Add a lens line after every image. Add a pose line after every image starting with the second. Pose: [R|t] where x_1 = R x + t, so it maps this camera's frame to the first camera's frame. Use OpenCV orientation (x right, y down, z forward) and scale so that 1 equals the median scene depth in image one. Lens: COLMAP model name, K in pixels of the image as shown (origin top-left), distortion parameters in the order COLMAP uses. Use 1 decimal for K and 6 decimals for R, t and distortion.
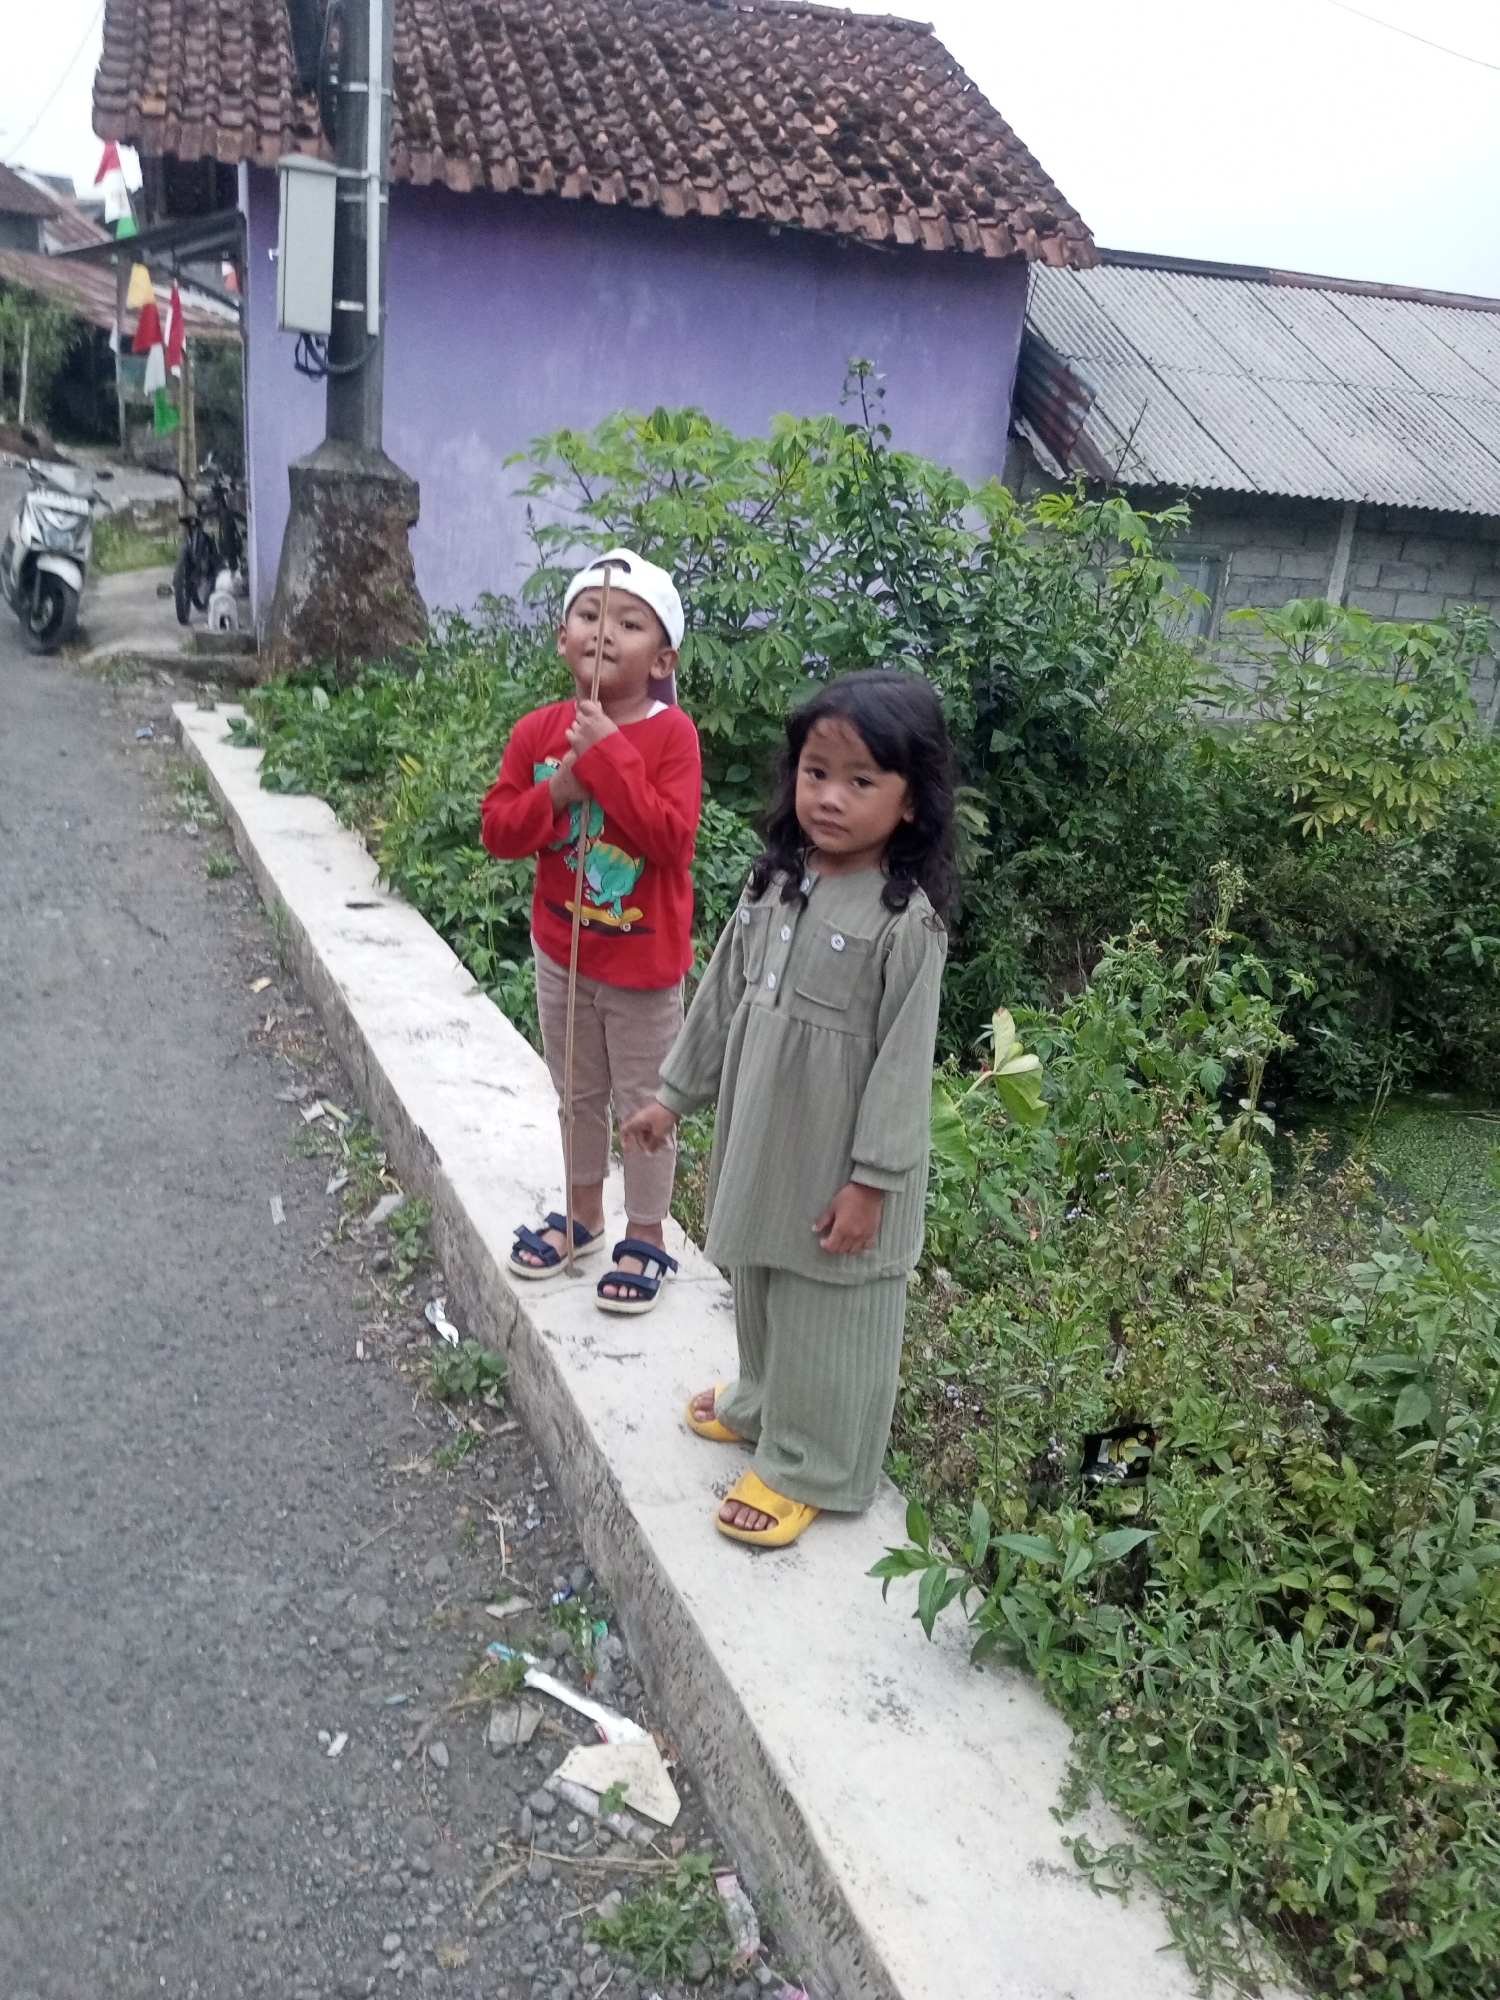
lens RADIAL K [[1611.2, 0, 780.5], [0, 1611.2, 1002.6], [0, 0, 1]] dist [0.106046, -0.195731]
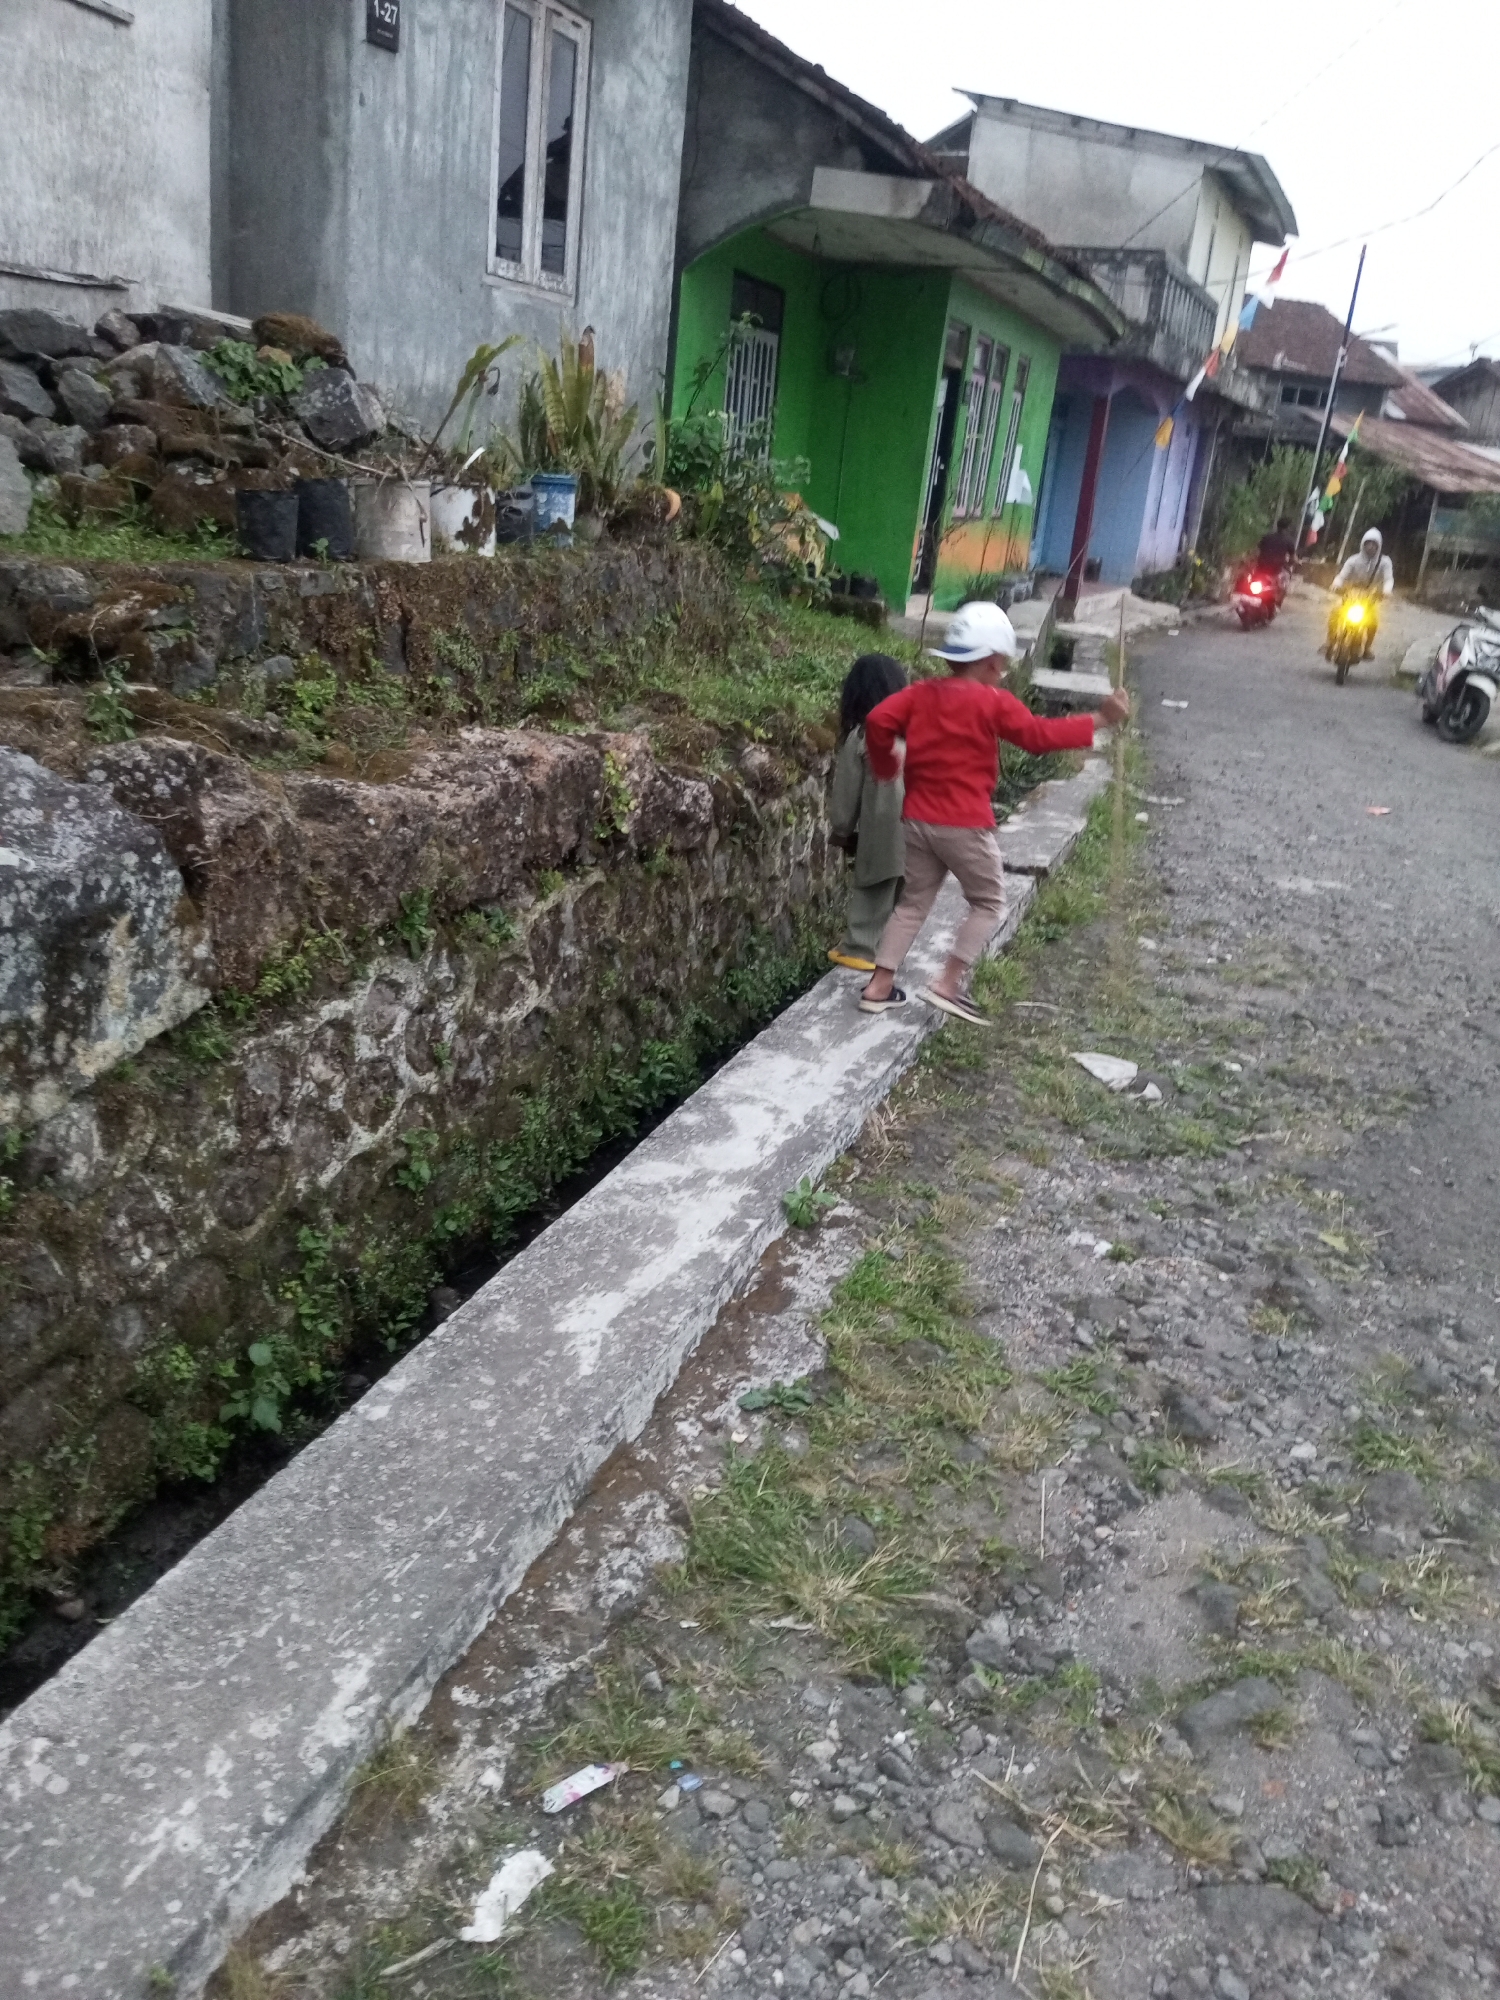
lens RADIAL K [[1611.2, 0, 780.5], [0, 1611.2, 1002.6], [0, 0, 1]] dist [0.106046, -0.195731]
pose [[0.775013, 0.197973, -0.600134, -0.016862], [-0.242247, 0.970188, 0.007210, 0.130688], [0.583670, 0.139793, 0.799867, -0.418091]]
